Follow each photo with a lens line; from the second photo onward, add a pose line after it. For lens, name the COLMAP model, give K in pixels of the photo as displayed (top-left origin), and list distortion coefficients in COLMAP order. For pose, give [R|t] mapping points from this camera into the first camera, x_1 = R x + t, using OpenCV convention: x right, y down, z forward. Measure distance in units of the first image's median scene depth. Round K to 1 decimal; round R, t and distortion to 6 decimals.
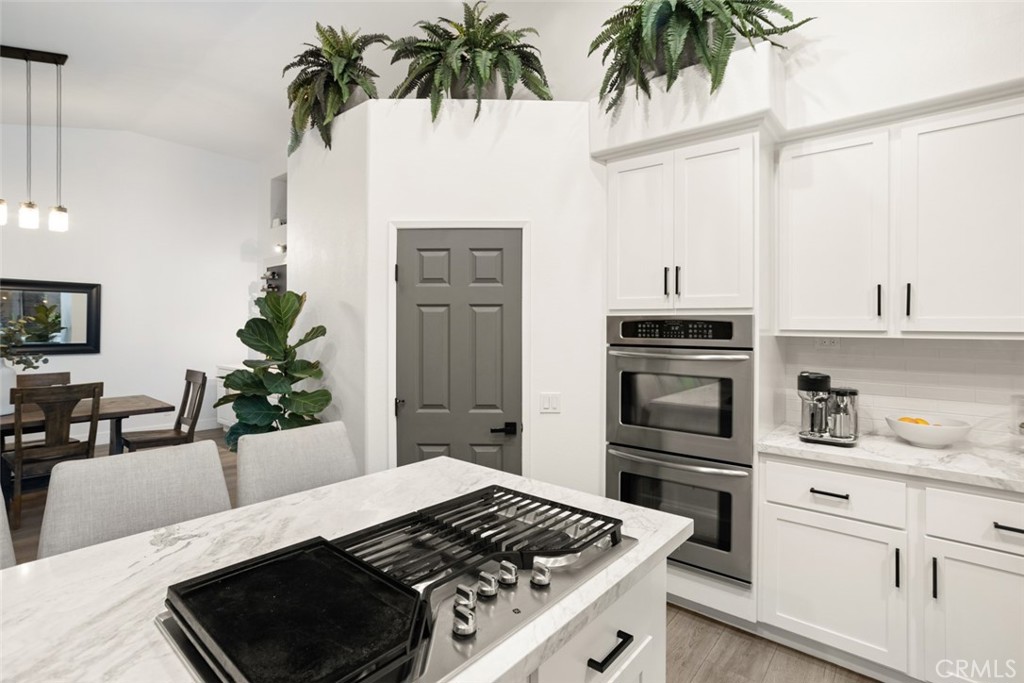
lens RADIAL K [[498.8, 0, 530.8], [0, 498.8, 320.2], [0, 0, 1]] dist [0.003252, 0.001729]
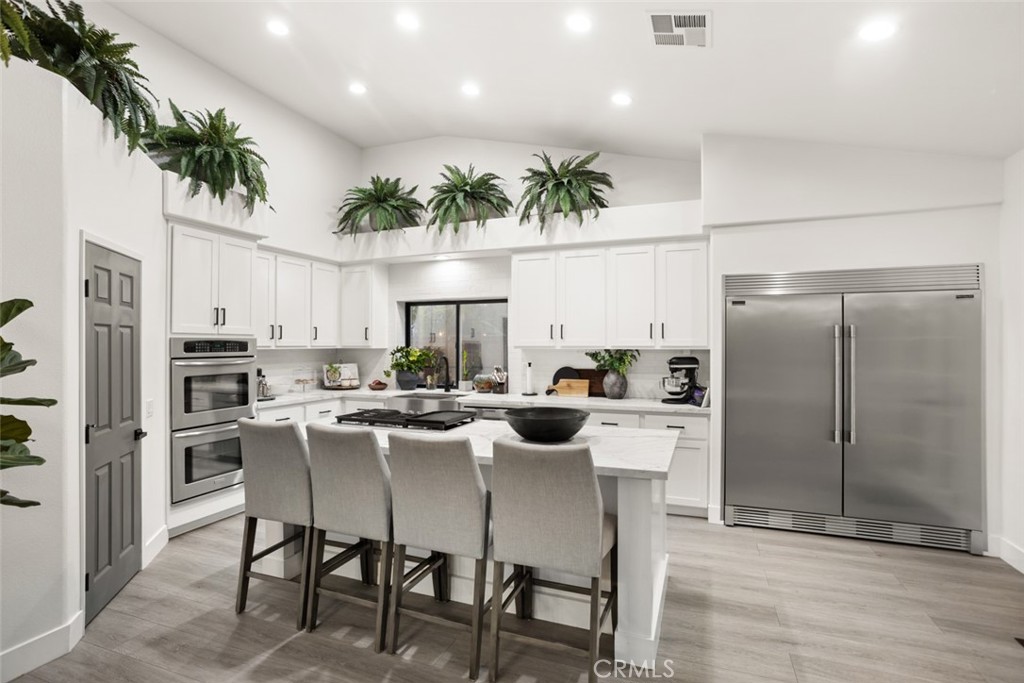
lens RADIAL K [[498.8, 0, 521.7], [0, 498.8, 341.0], [0, 0, 1]] dist [0.003252, 0.001729]
pose [[-0.320787, 0.000823, 0.947151, -1.507620], [-0.011591, 0.999921, -0.004795, -0.003775], [-0.947080, -0.012516, -0.320752, 0.572913]]
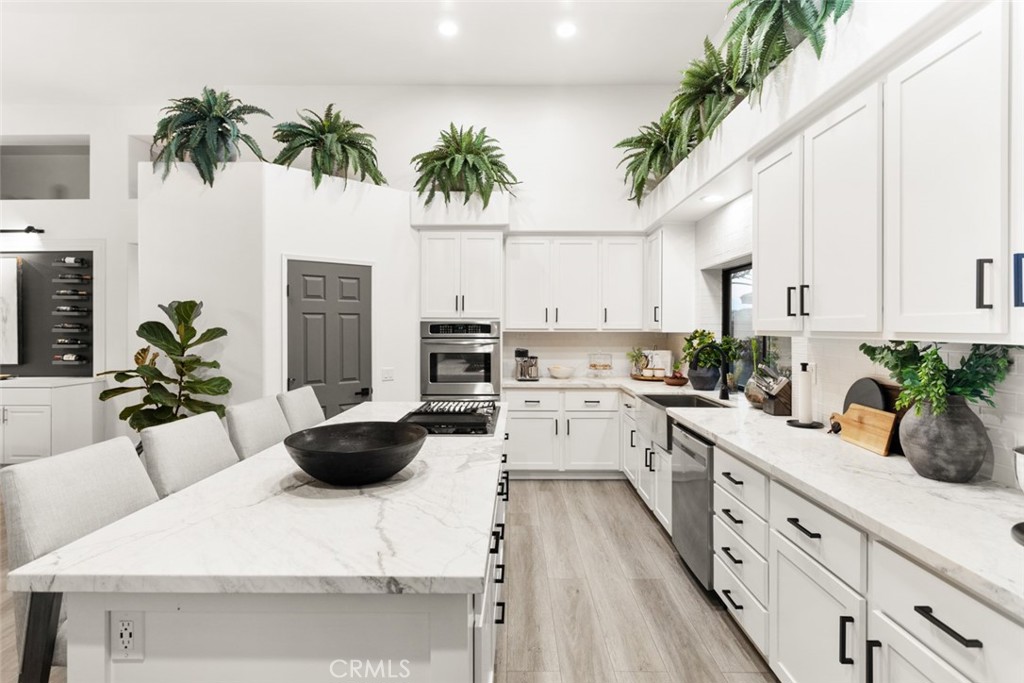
lens RADIAL K [[498.6, 0, 515.2], [0, 498.6, 325.7], [0, 0, 1]] dist [-0.025087, 0.010002]
pose [[0.777222, -0.003273, 0.629218, -0.706857], [-0.004951, 0.999924, 0.011317, -0.014352], [-0.629207, -0.011911, 0.777147, -0.560050]]
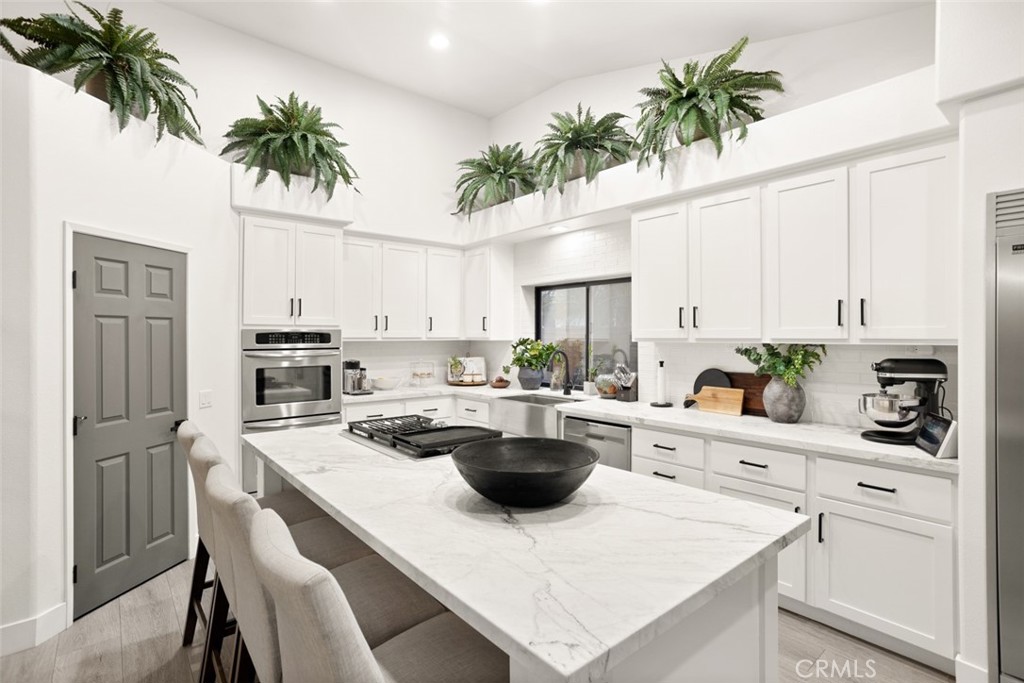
lens RADIAL K [[498.6, 0, 520.4], [0, 498.6, 331.7], [0, 0, 1]] dist [-0.025087, 0.010002]
pose [[0.172575, 0.002074, 0.984994, -1.093544], [-0.009497, 0.999955, -0.000441, -0.007905], [-0.984951, -0.009278, 0.172587, 0.033377]]
